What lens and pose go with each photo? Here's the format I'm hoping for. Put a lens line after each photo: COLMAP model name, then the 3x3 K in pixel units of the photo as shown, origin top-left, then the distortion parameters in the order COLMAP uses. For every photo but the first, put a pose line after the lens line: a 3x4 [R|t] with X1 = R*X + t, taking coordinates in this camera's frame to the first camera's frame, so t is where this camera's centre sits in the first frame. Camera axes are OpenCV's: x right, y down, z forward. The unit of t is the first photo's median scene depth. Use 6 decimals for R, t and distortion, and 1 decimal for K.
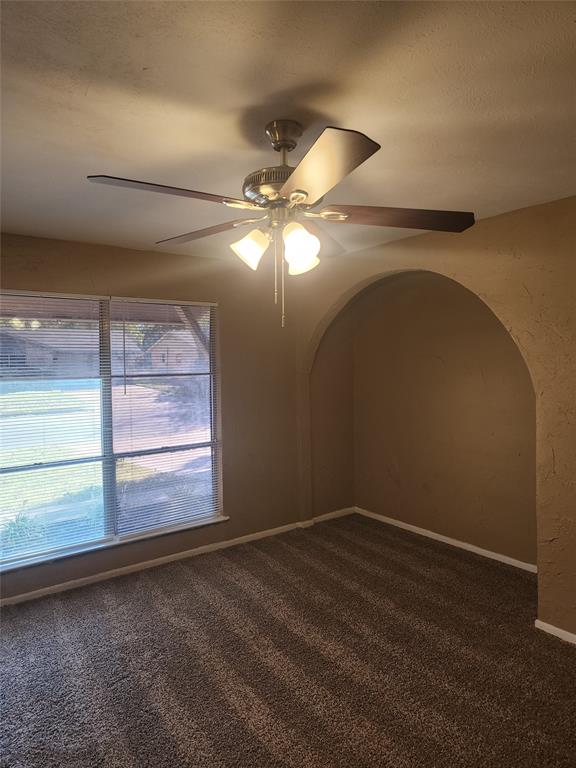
lens RADIAL K [[507.9, 0, 288.0], [0, 507.9, 384.0], [0, 0, 1]] dist [0.092334, -0.091827]
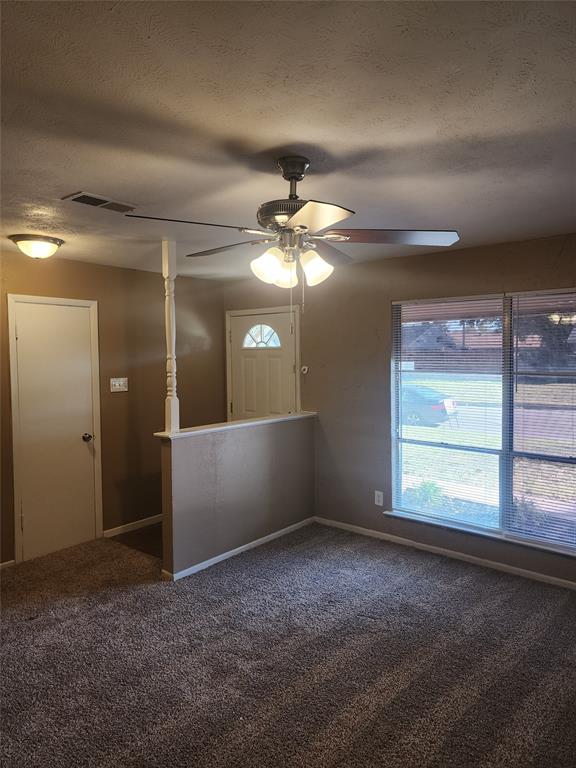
lens RADIAL K [[507.9, 0, 288.0], [0, 507.9, 384.0], [0, 0, 1]] dist [0.092334, -0.091827]
pose [[0.264299, 0.073750, -0.961617, 0.542930], [-0.057925, 0.996486, 0.060504, -0.032254], [0.962700, 0.039710, 0.267642, 0.331039]]
